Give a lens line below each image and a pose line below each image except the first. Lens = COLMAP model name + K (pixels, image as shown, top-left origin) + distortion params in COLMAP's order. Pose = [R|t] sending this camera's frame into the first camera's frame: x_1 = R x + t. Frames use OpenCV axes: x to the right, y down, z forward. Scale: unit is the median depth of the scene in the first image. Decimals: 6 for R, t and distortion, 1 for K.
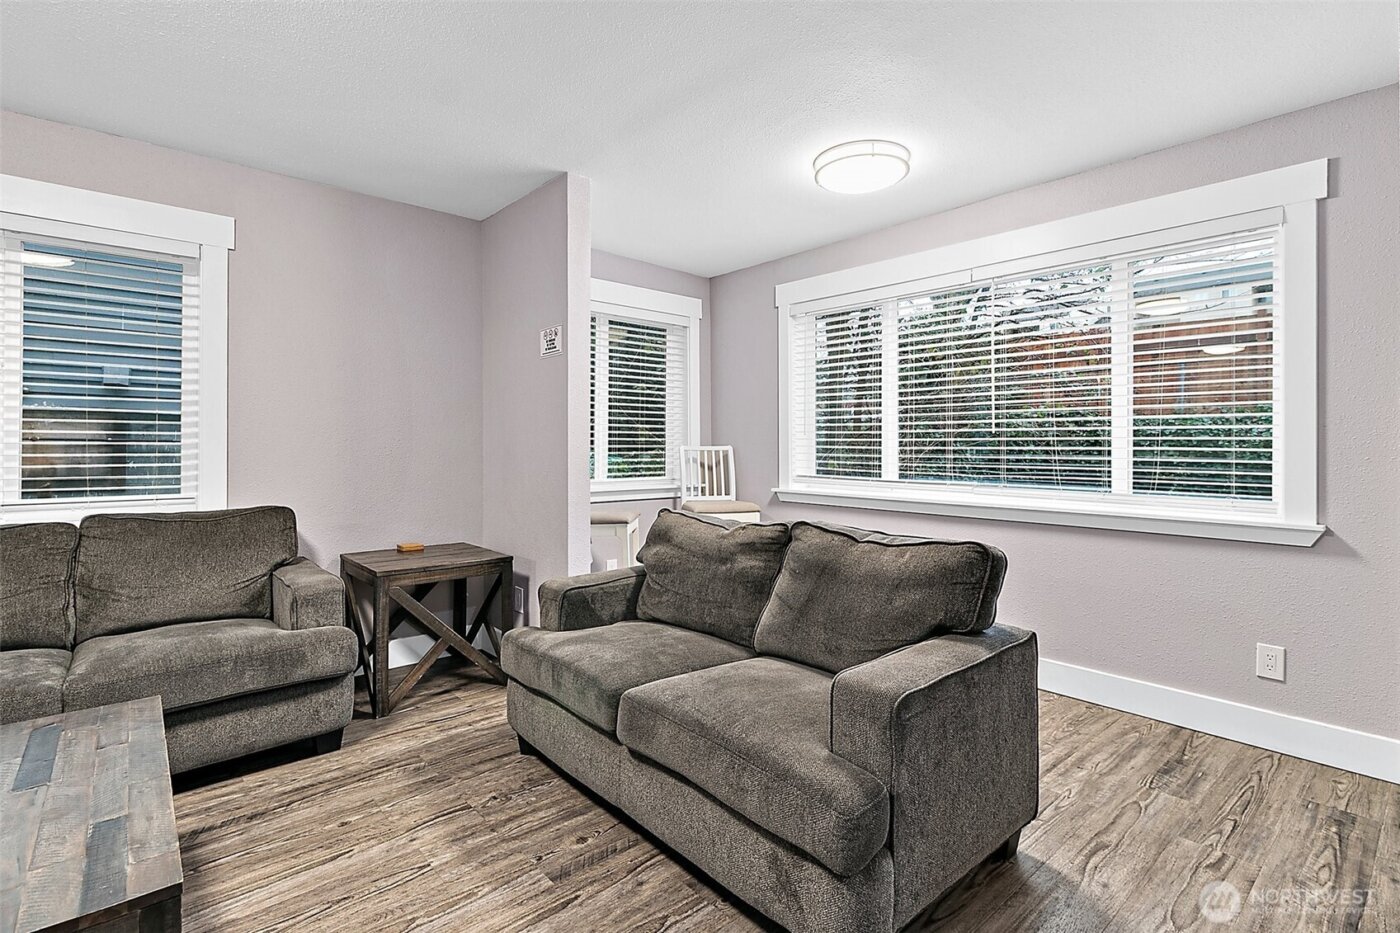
lens RADIAL K [[674.2, 0, 704.6], [0, 674.2, 457.0], [0, 0, 1]] dist [-0.009899, 0.000102]
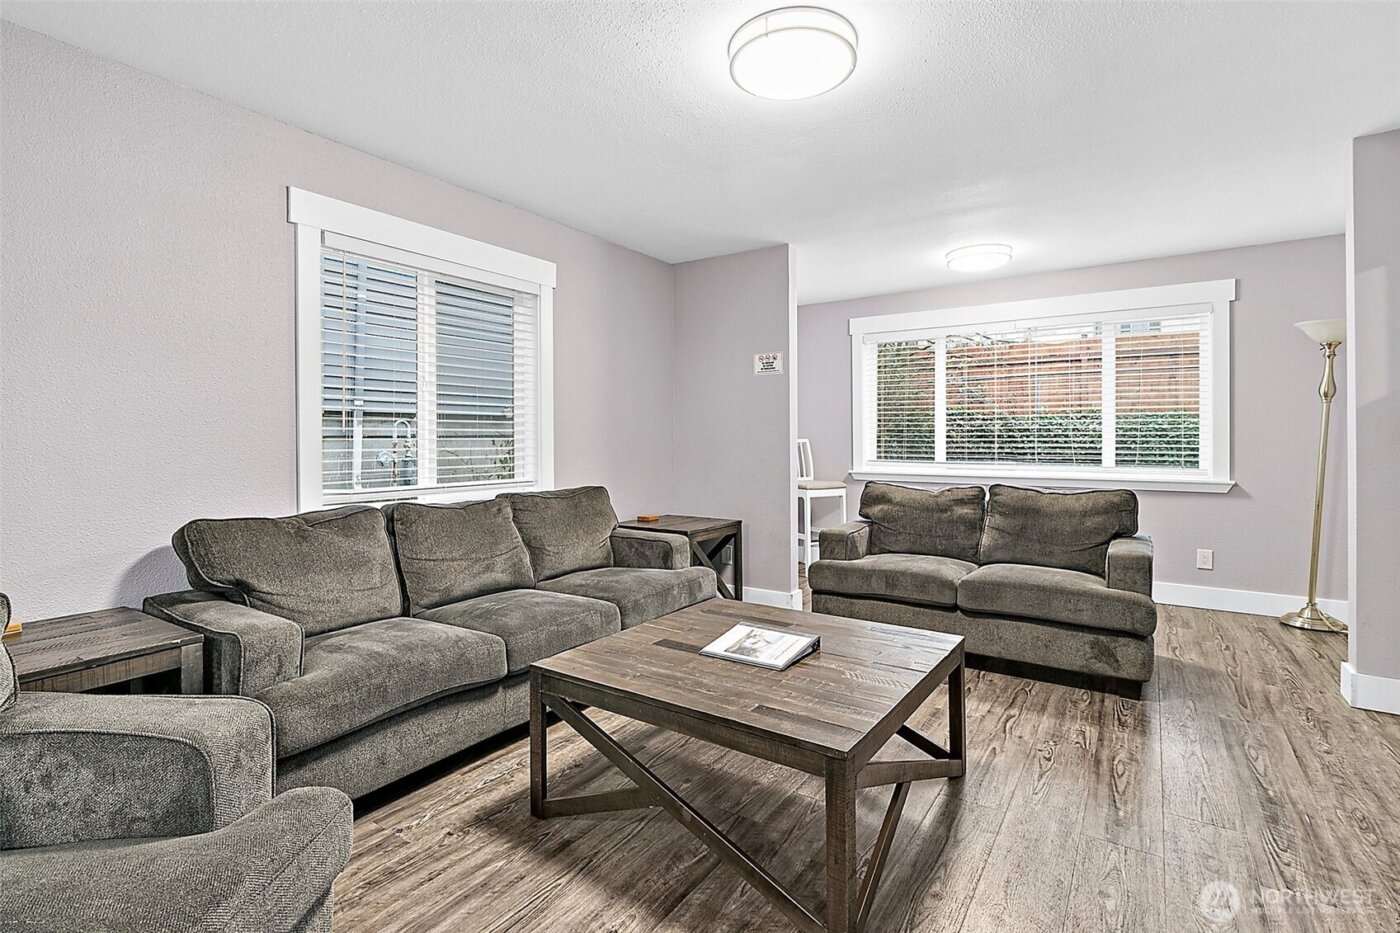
lens RADIAL K [[674.2, 0, 694.7], [0, 674.2, 456.9], [0, 0, 1]] dist [-0.009899, 0.000102]
pose [[0.967355, -0.011634, 0.253158, -0.827113], [0.008656, 0.999880, 0.012875, 0.000596], [-0.253277, -0.010263, 0.967339, -0.341412]]
